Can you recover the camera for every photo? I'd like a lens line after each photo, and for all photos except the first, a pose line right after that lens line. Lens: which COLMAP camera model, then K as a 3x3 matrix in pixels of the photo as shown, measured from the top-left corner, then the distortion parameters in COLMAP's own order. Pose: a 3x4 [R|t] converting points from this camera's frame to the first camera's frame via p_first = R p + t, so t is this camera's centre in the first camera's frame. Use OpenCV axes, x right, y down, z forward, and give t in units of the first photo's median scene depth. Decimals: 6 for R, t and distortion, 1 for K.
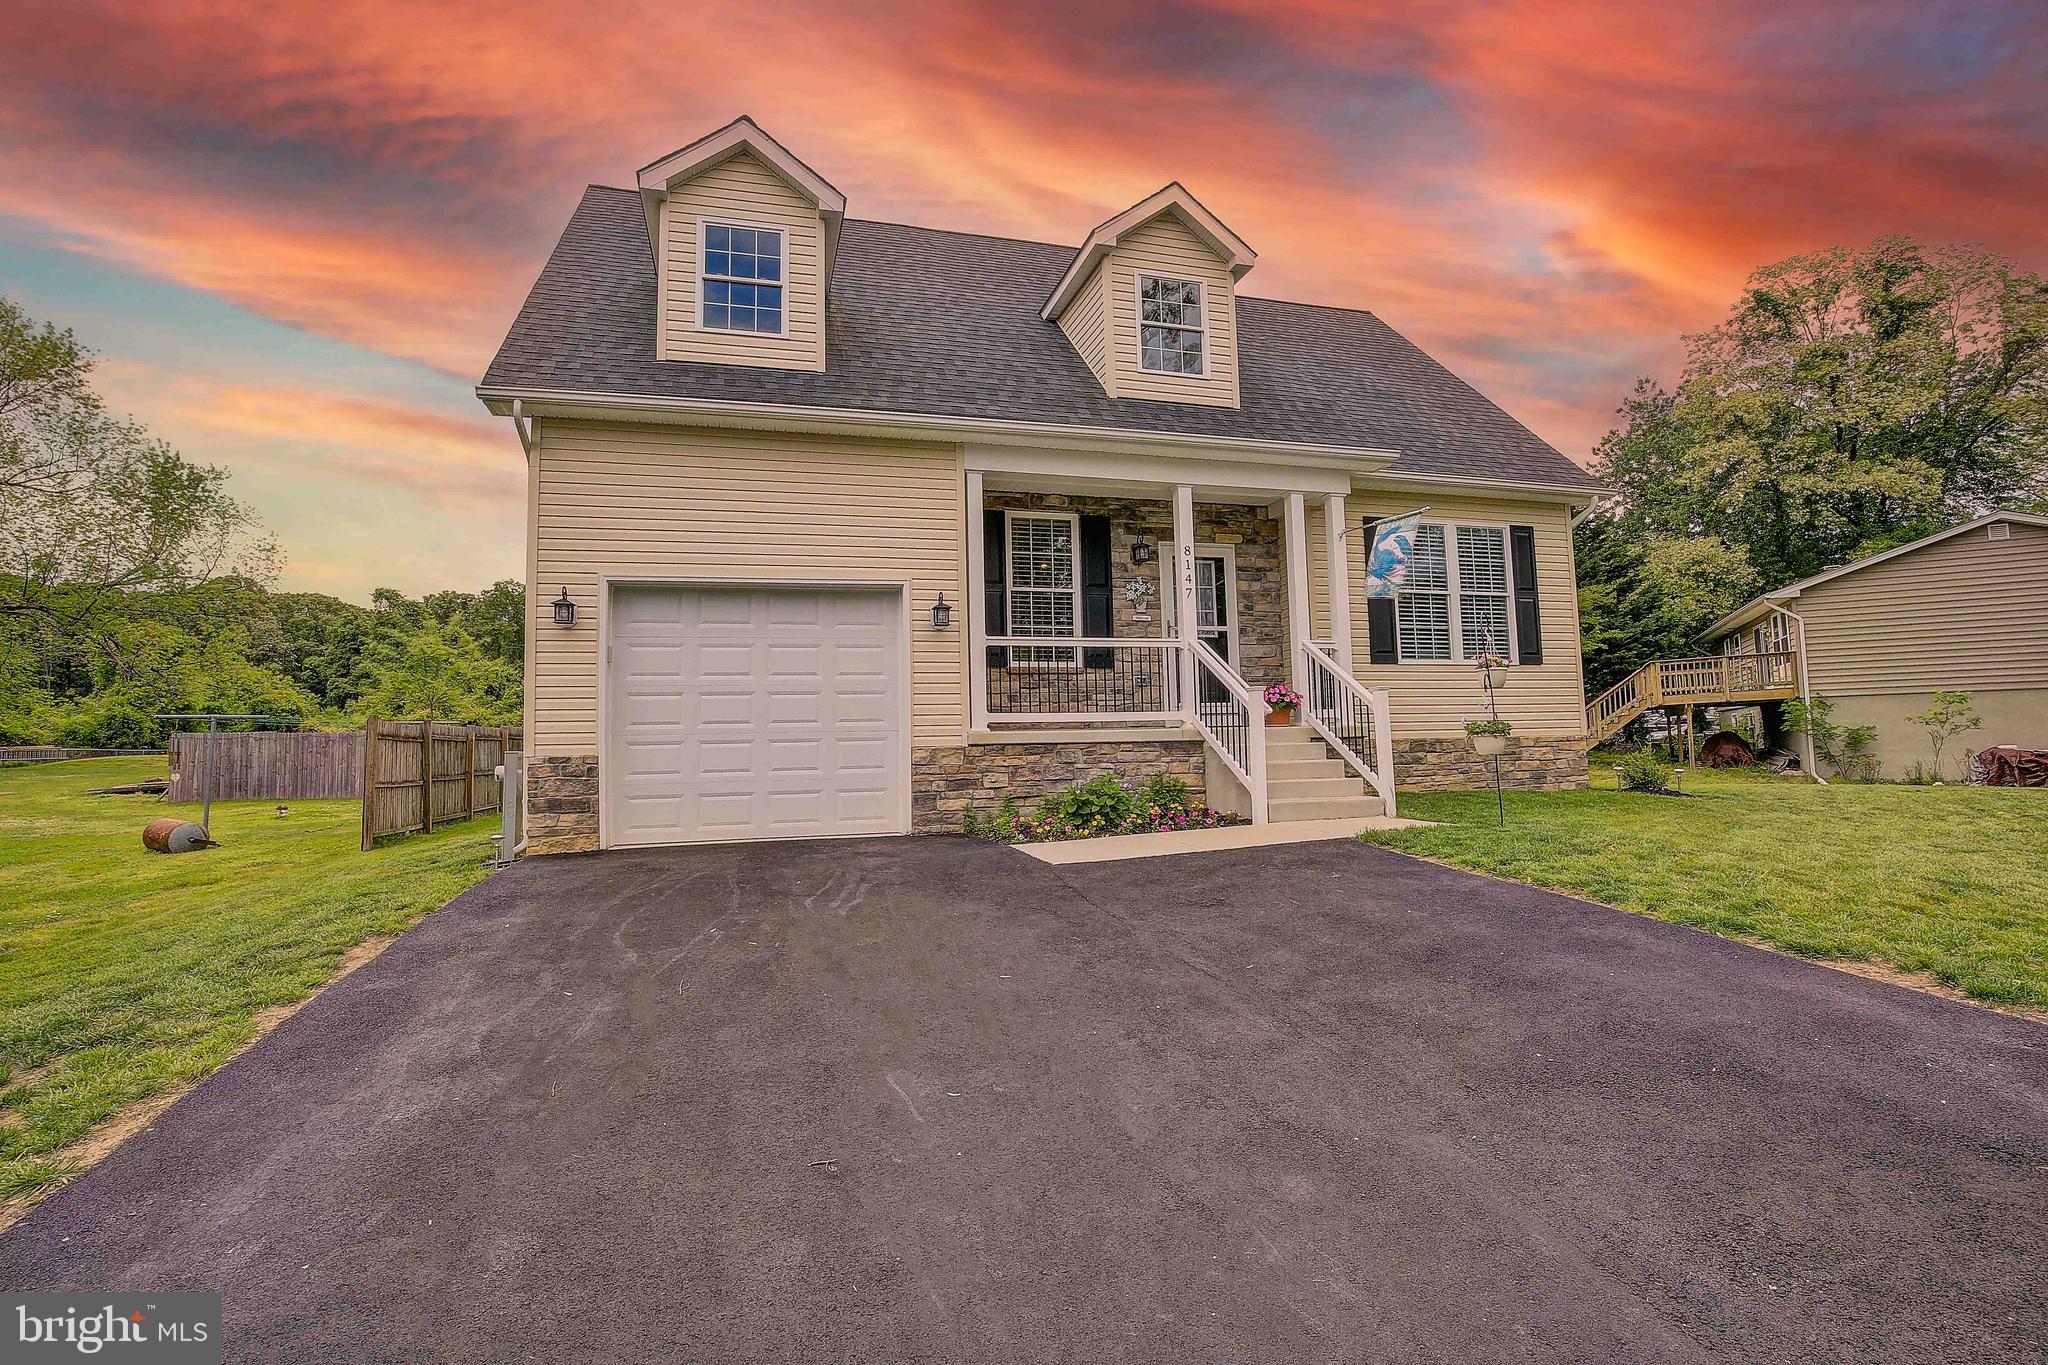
lens RADIAL K [[939.2, 0, 1009.8], [0, 939.2, 682.2], [0, 0, 1]] dist [-0.029684, 0.000258]
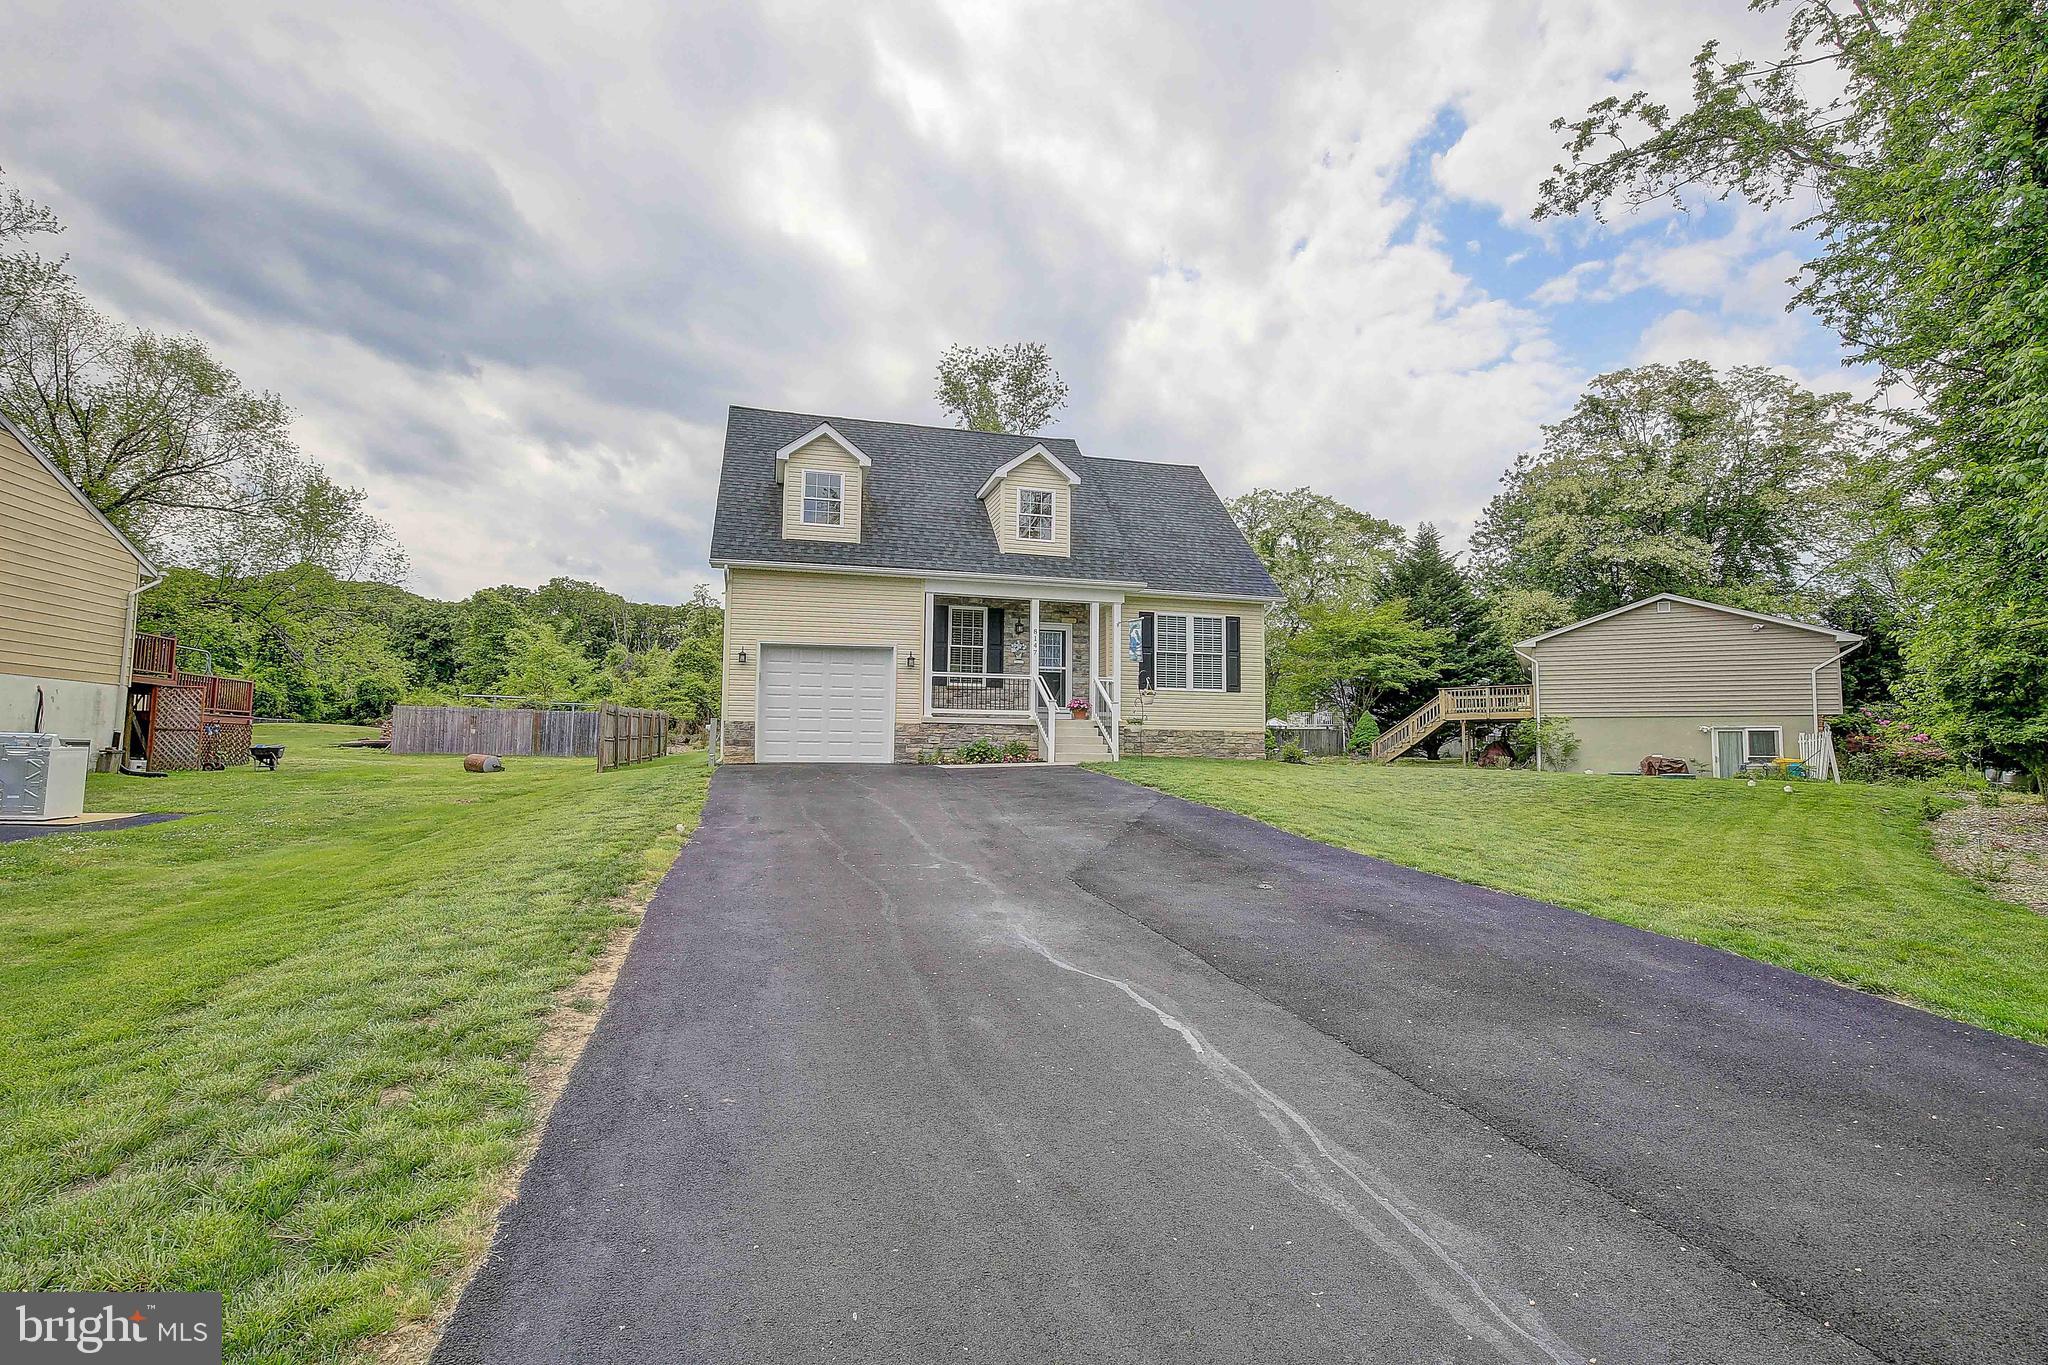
lens RADIAL K [[939.2, 0, 1009.8], [0, 939.2, 682.2], [0, 0, 1]] dist [-0.029684, 0.000258]
pose [[0.999324, 0.031689, -0.018635, 0.159910], [-0.031682, 0.999498, 0.000674, -0.027802], [0.018647, -0.000083, 0.999826, -0.938638]]
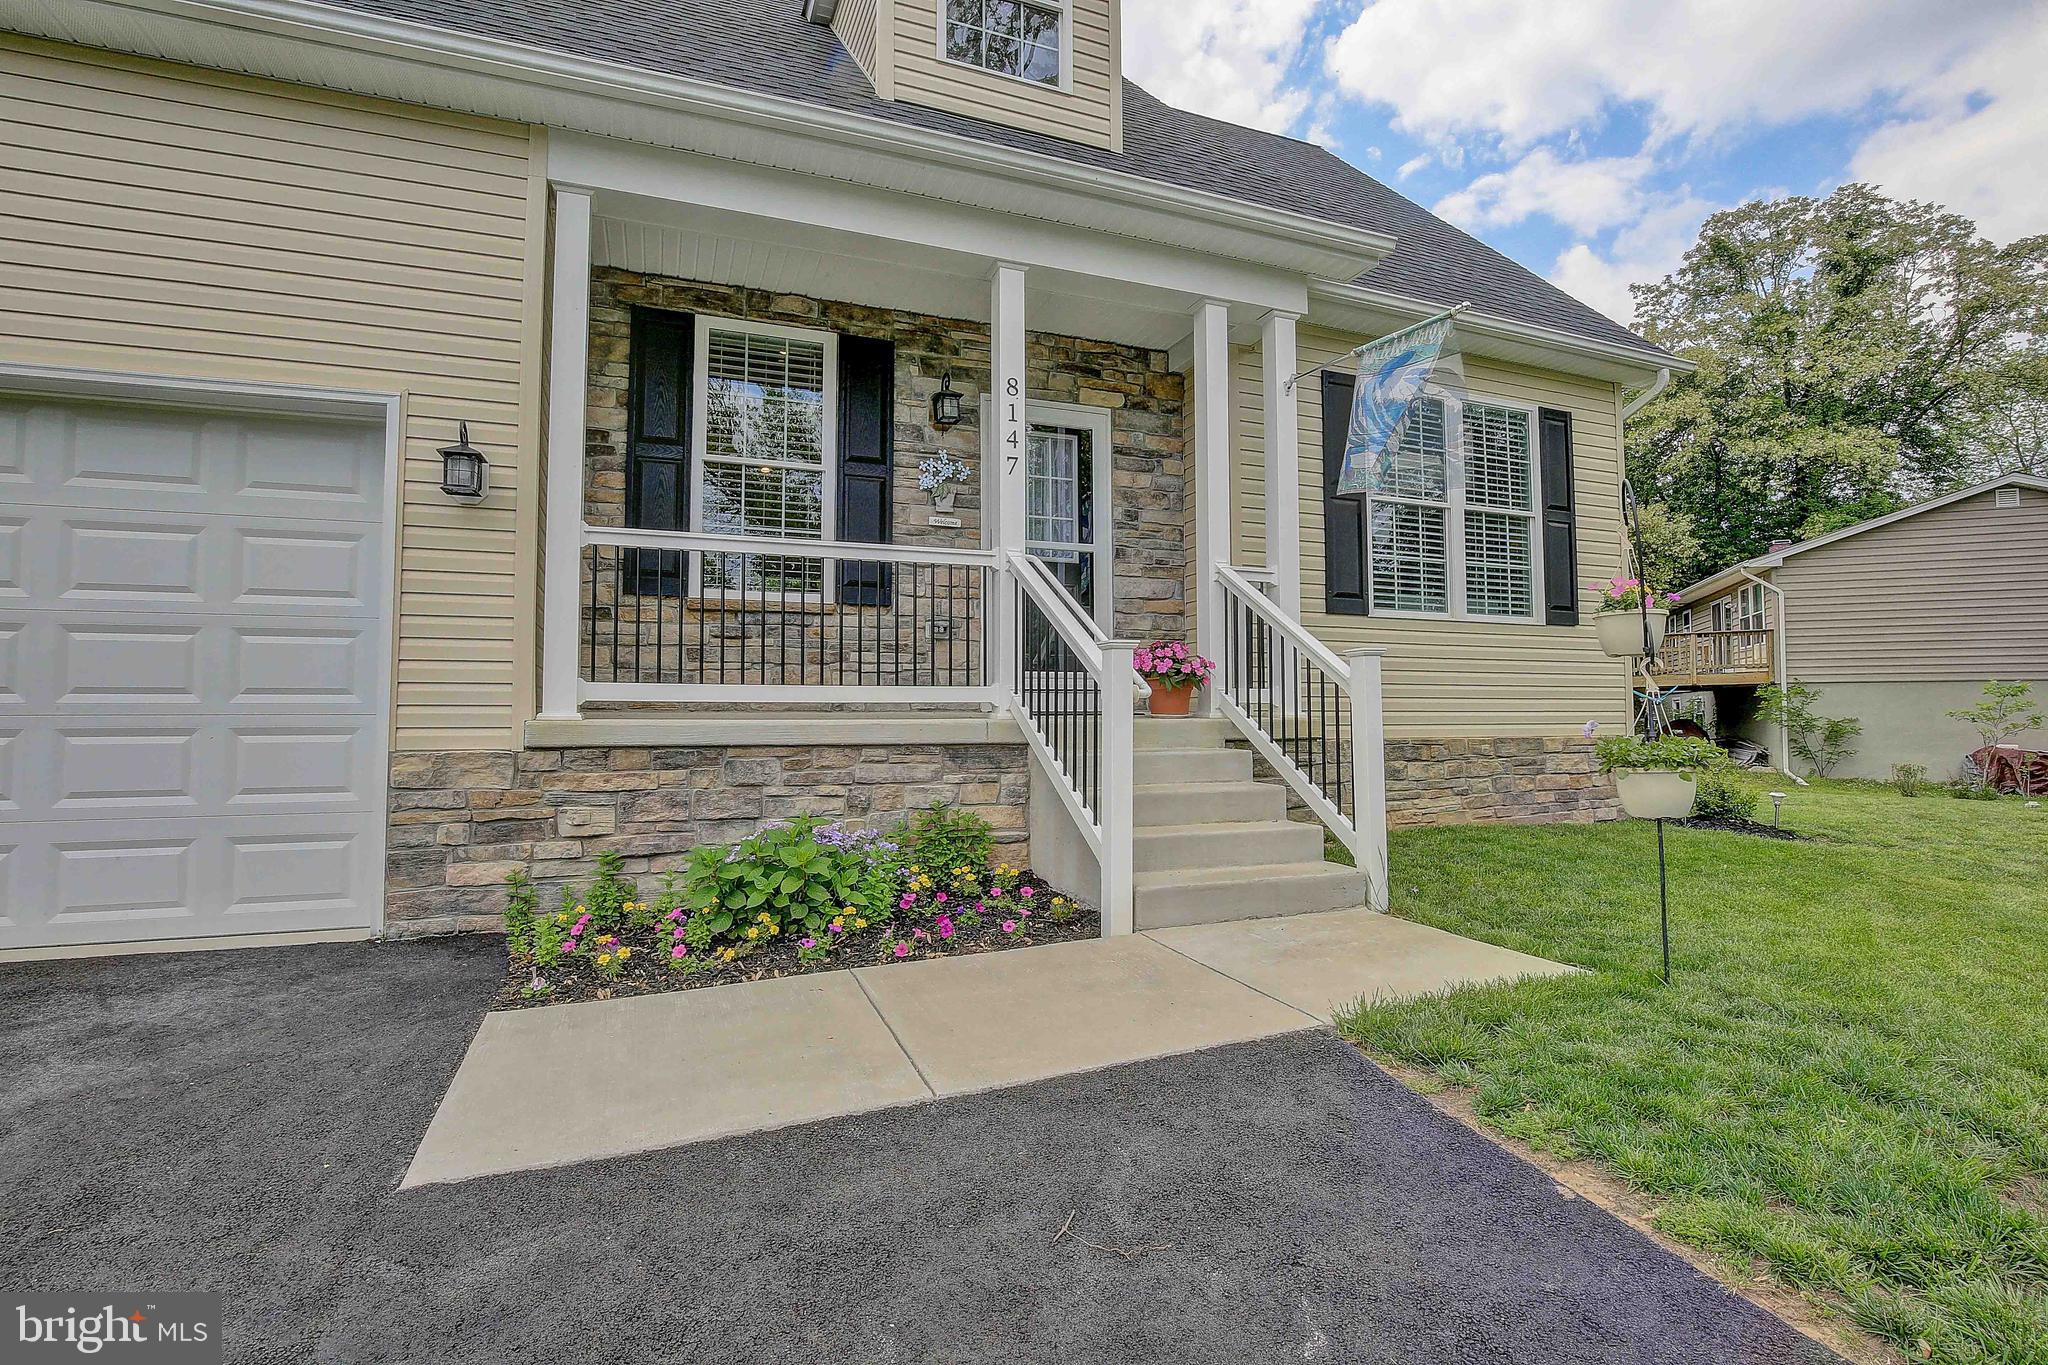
lens RADIAL K [[939.2, 0, 1009.8], [0, 939.2, 682.2], [0, 0, 1]] dist [-0.029684, 0.000258]
pose [[0.995606, 0.023737, 0.090580, 0.130991], [-0.027196, 0.998940, 0.037139, 0.007654], [-0.089603, -0.039439, 0.995196, 0.420577]]
